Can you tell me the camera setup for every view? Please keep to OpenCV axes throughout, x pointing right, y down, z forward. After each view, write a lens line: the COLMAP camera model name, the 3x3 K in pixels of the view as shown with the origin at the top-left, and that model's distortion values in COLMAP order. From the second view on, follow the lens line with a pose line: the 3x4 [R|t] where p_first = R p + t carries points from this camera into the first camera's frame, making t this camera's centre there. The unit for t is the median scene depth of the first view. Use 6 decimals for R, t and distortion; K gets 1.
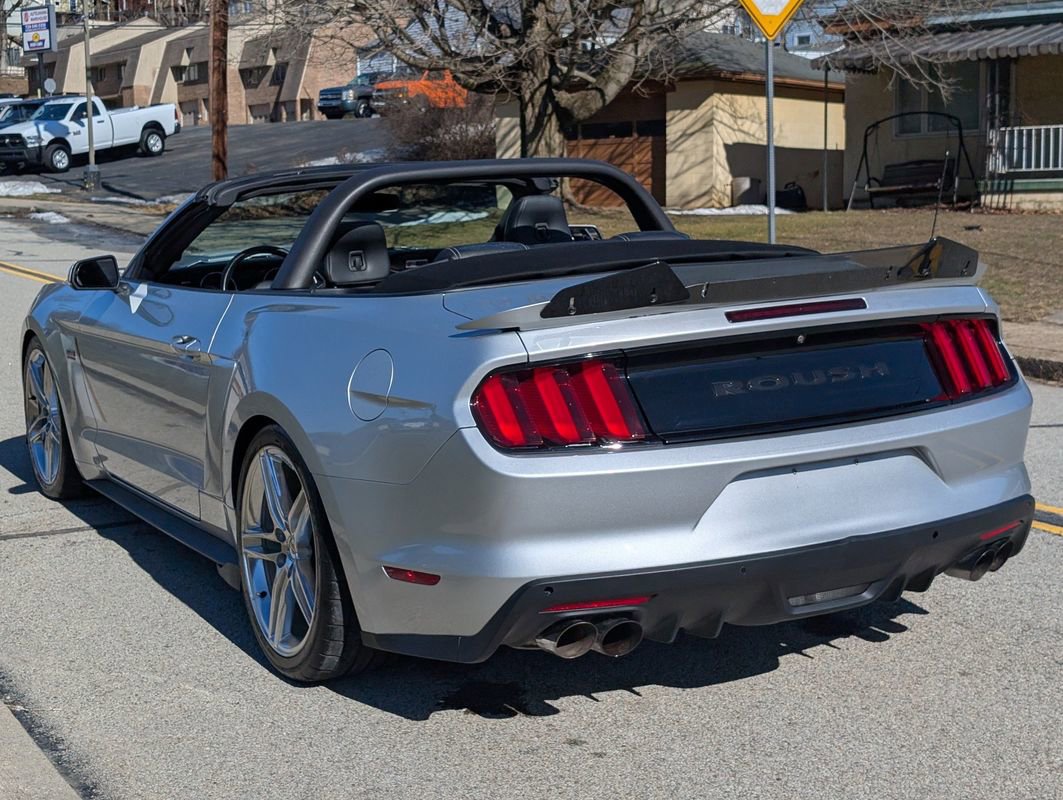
lens RADIAL K [[1649.2, 0, 531.5], [0, 1649.2, 400.0], [0, 0, 1]] dist [0.225382, -0.989701]
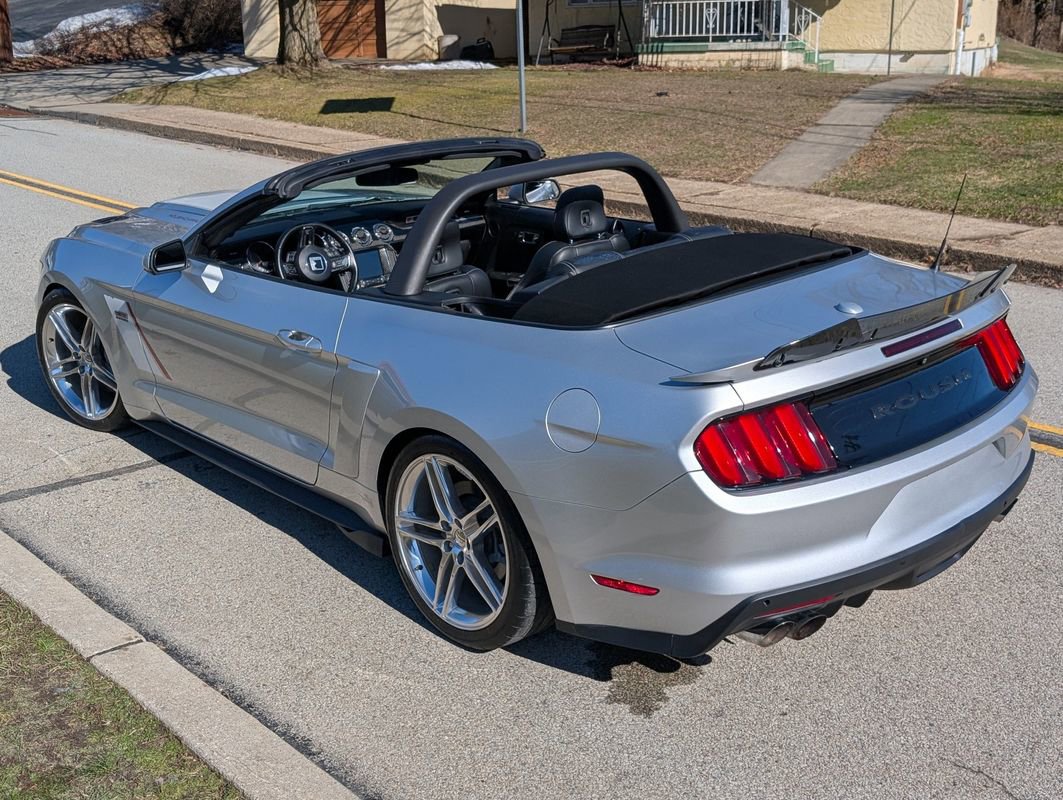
lens RADIAL K [[1247.1, 0, 531.5], [0, 1247.1, 400.0], [0, 0, 1]] dist [0.092356, -0.260336]
pose [[0.971753, -0.067219, 0.226225, -0.281974], [0.027767, 0.984487, 0.173249, -0.152898], [-0.234361, -0.162074, 0.958544, 0.163570]]
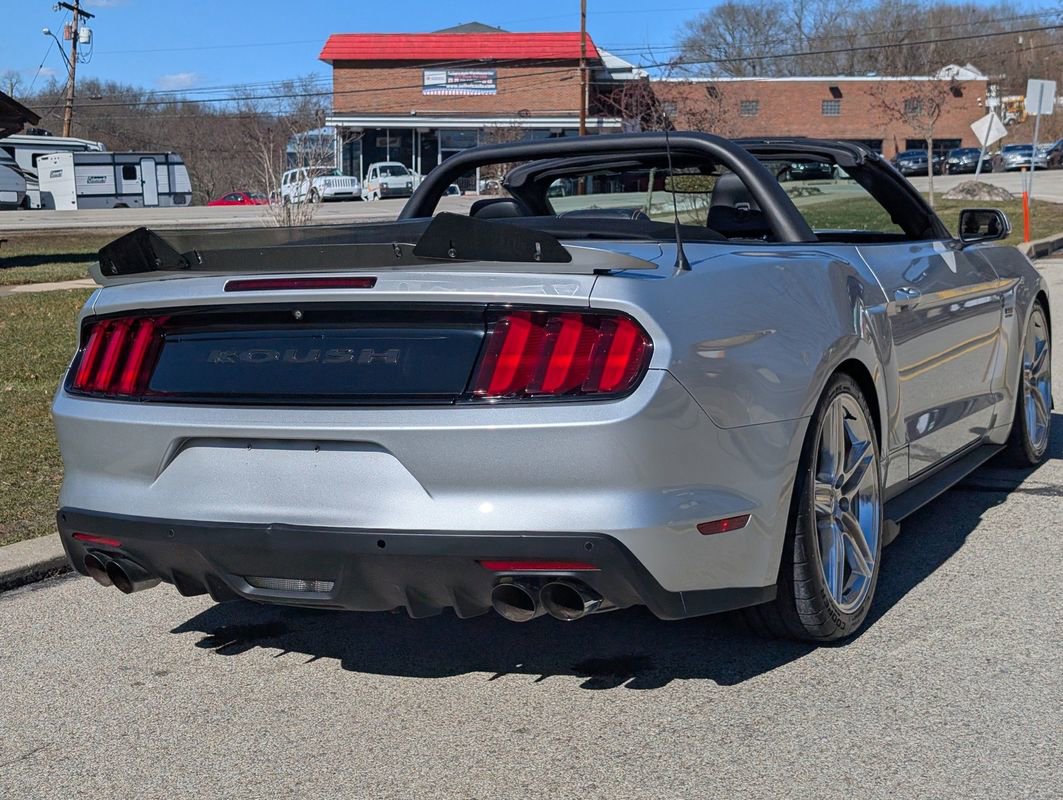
lens RADIAL K [[1652.5, 0, 536.3], [0, 1652.5, 384.4], [0, 0, 1]] dist [0.203522, -0.891603]
pose [[0.571576, 0.095593, -0.814962, 0.897036], [-0.103733, 0.993640, 0.043798, -0.046156], [0.813966, 0.059504, 0.577857, 0.488257]]
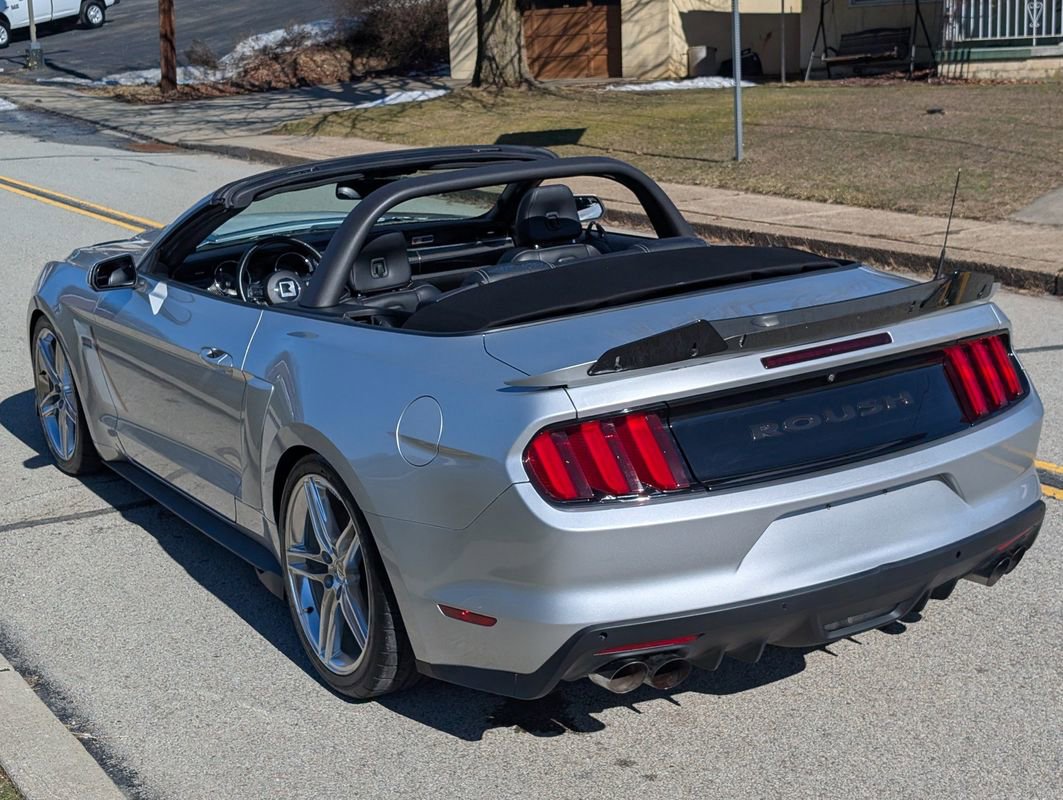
lens RADIAL K [[1652.5, 0, 536.3], [0, 1652.5, 384.4], [0, 0, 1]] dist [0.203522, -0.891603]
pose [[0.999031, -0.030086, 0.032118, -0.049999], [0.027362, 0.996246, 0.082134, -0.107955], [-0.034469, -0.081176, 0.996104, -0.033195]]
